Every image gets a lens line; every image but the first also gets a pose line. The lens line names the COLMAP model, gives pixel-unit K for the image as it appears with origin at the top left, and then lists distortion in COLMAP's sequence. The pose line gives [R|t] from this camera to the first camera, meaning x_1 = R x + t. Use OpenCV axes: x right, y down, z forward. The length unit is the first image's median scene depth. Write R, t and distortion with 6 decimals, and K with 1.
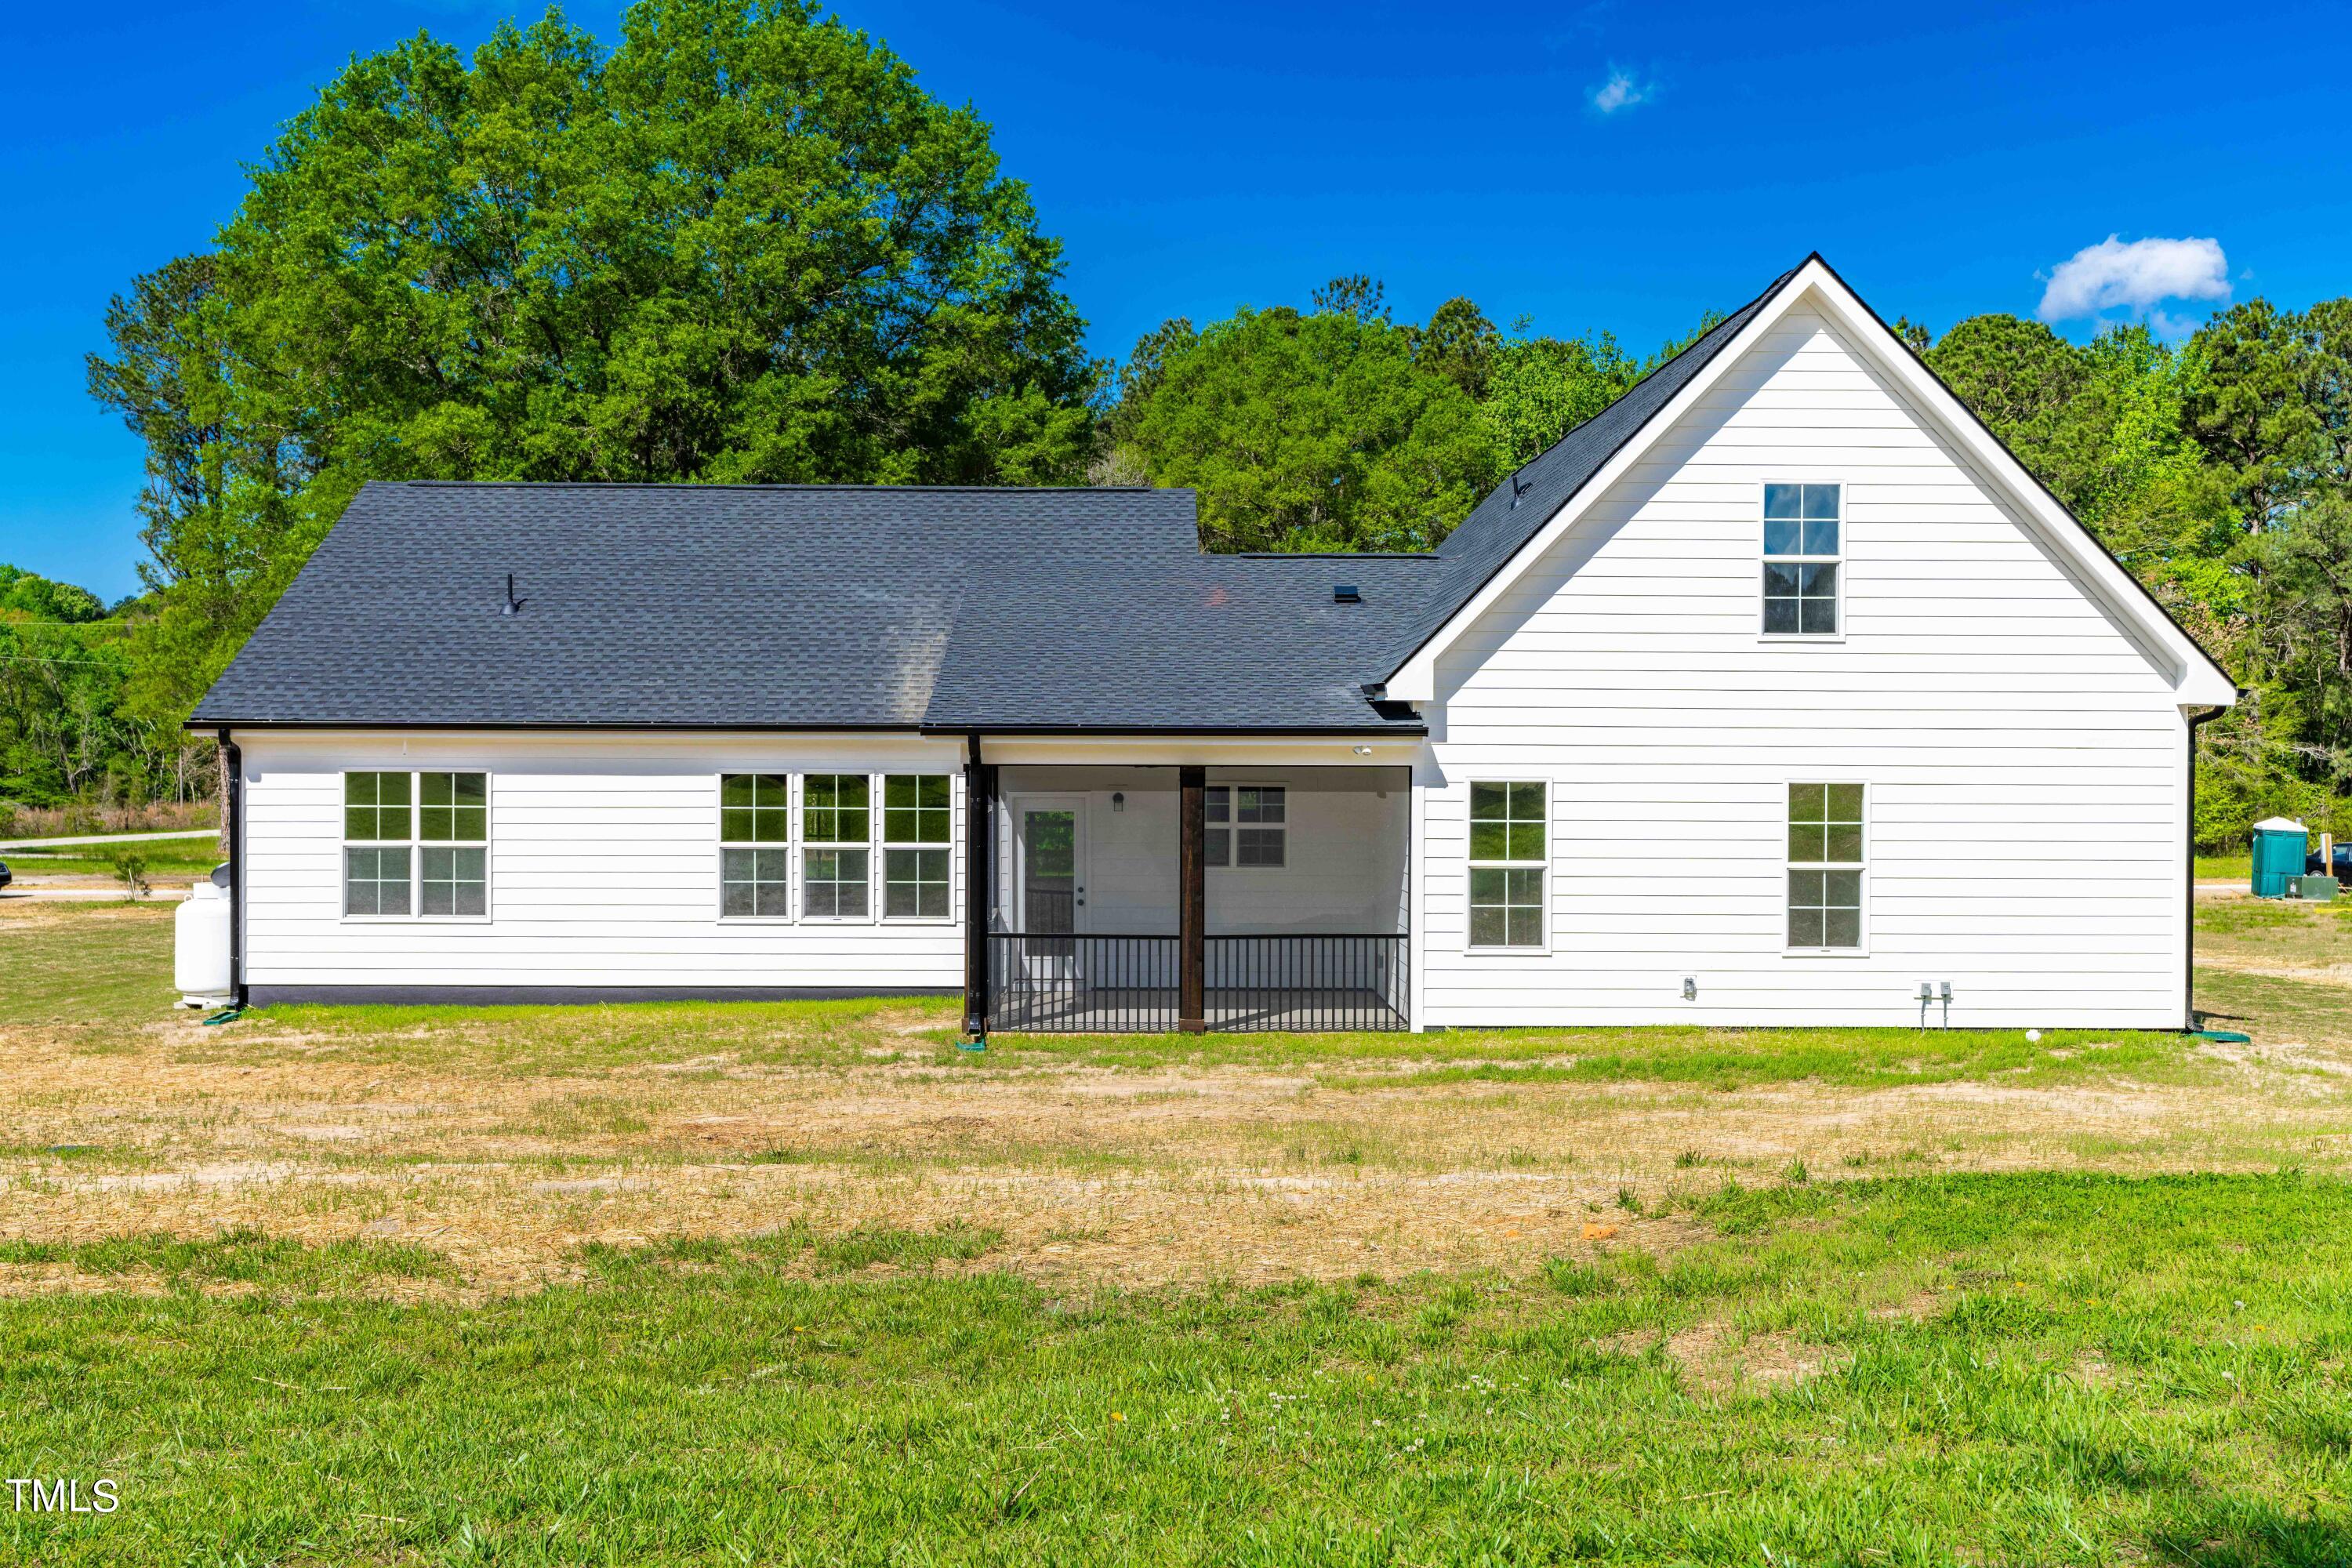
lens RADIAL K [[2199.9, 0, 1176.0], [0, 2199.9, 784.0], [0, 0, 1]] dist [0.008799, 0.000235]
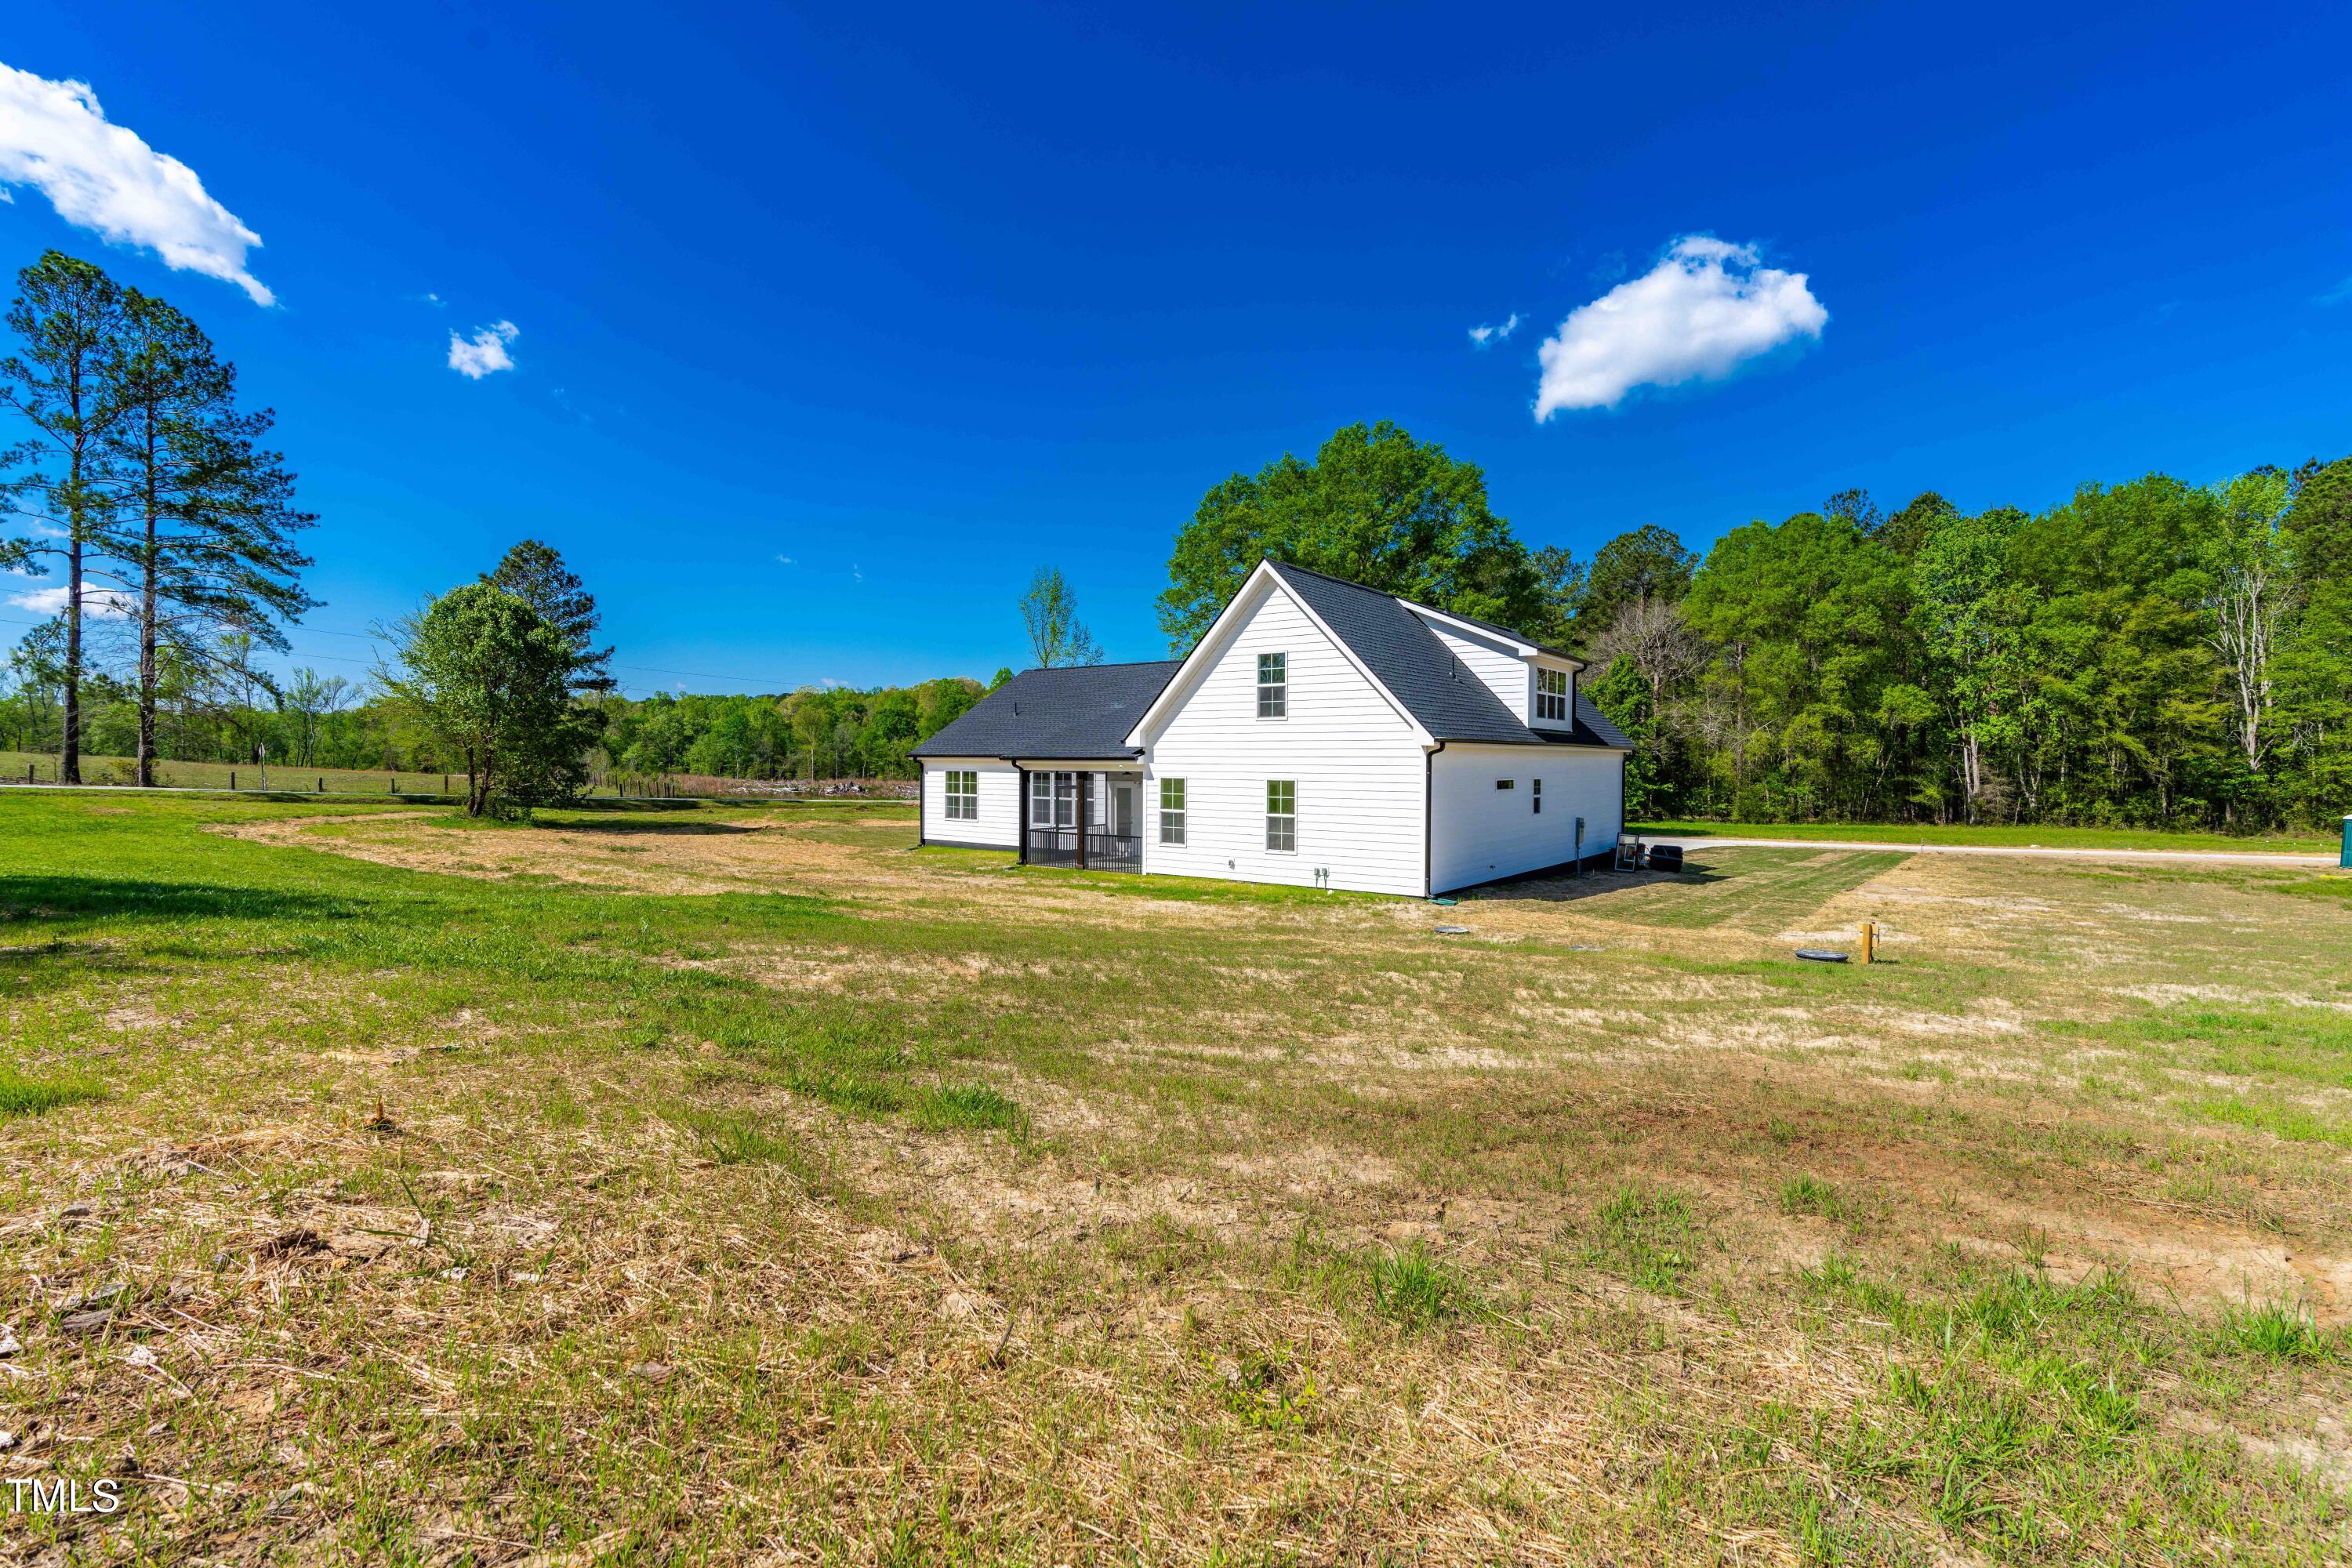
lens RADIAL K [[1065.0, 0, 1184.6], [0, 1065.0, 774.0], [0, 0, 1]] dist [-0.011820, 0.005701]
pose [[0.790232, 0.008204, -0.612753, 0.905980], [-0.008737, 0.999960, 0.002120, -0.008555], [0.612746, 0.003679, 0.790271, 0.040124]]
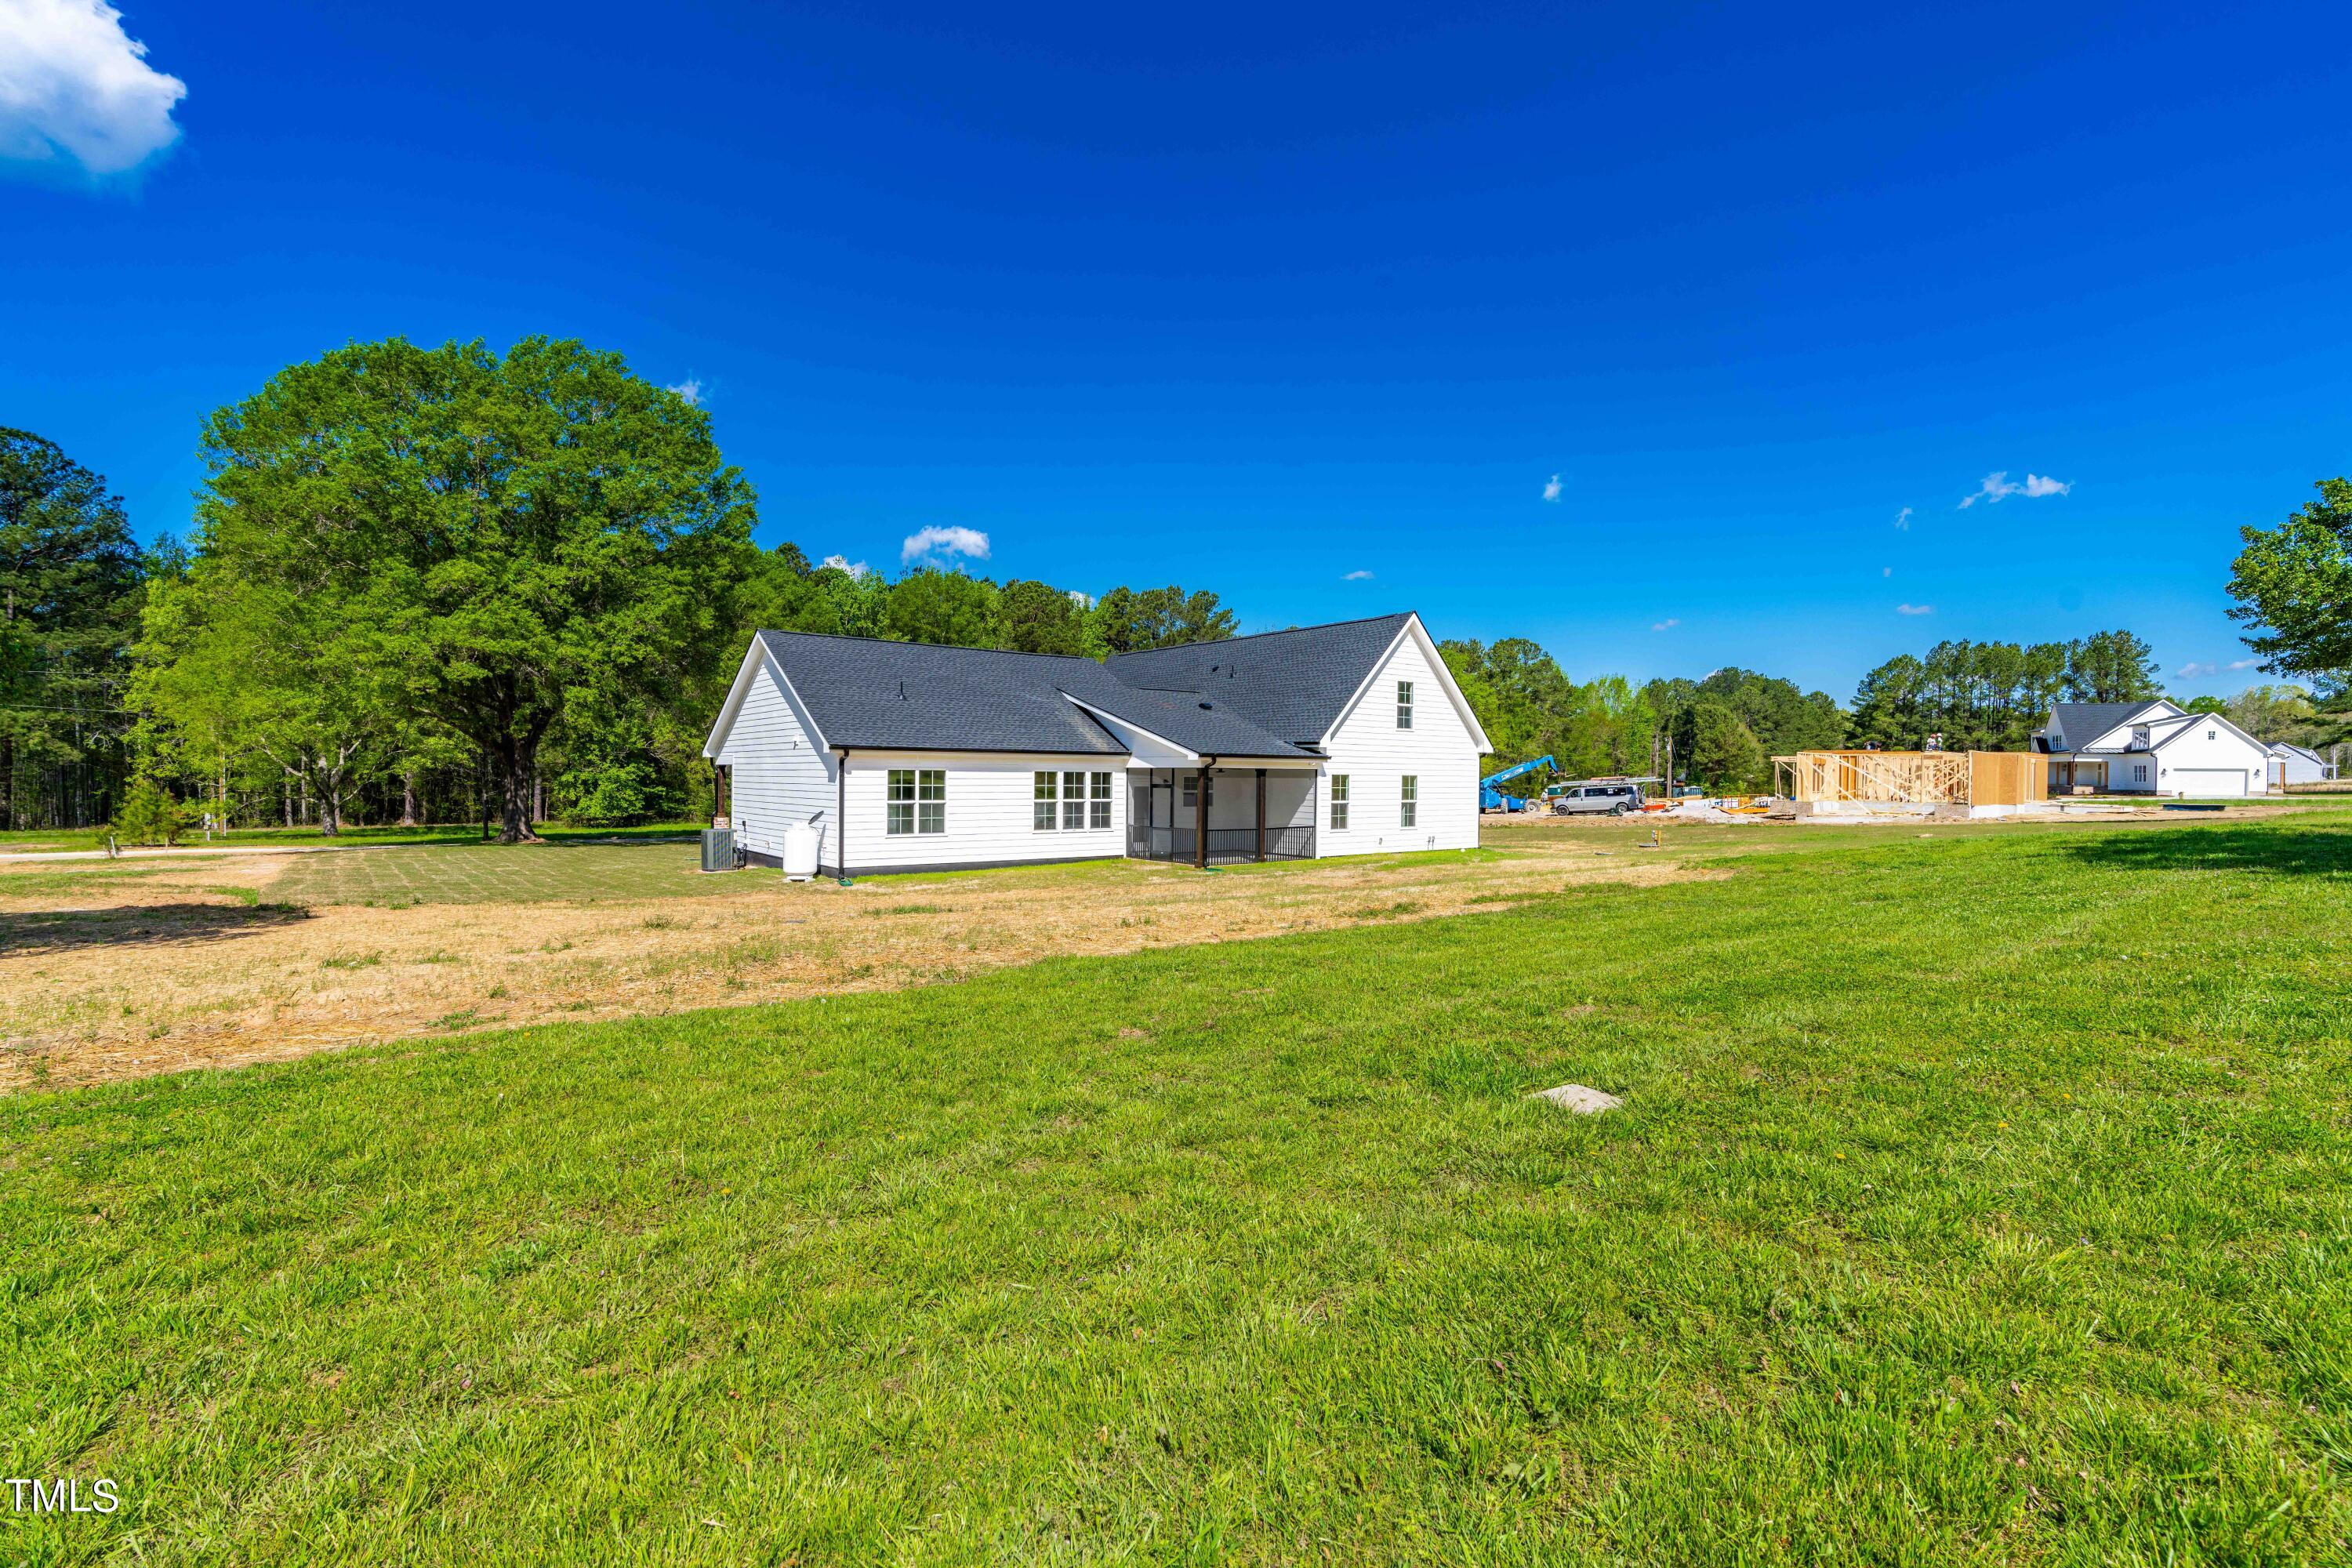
lens RADIAL K [[1065.0, 0, 1184.6], [0, 1065.0, 774.0], [0, 0, 1]] dist [-0.011820, 0.005701]
pose [[0.797370, 0.001828, 0.603489, -0.899377], [0.002027, 0.999982, -0.005707, 0.006078], [-0.603488, 0.005774, 0.797351, -0.039386]]
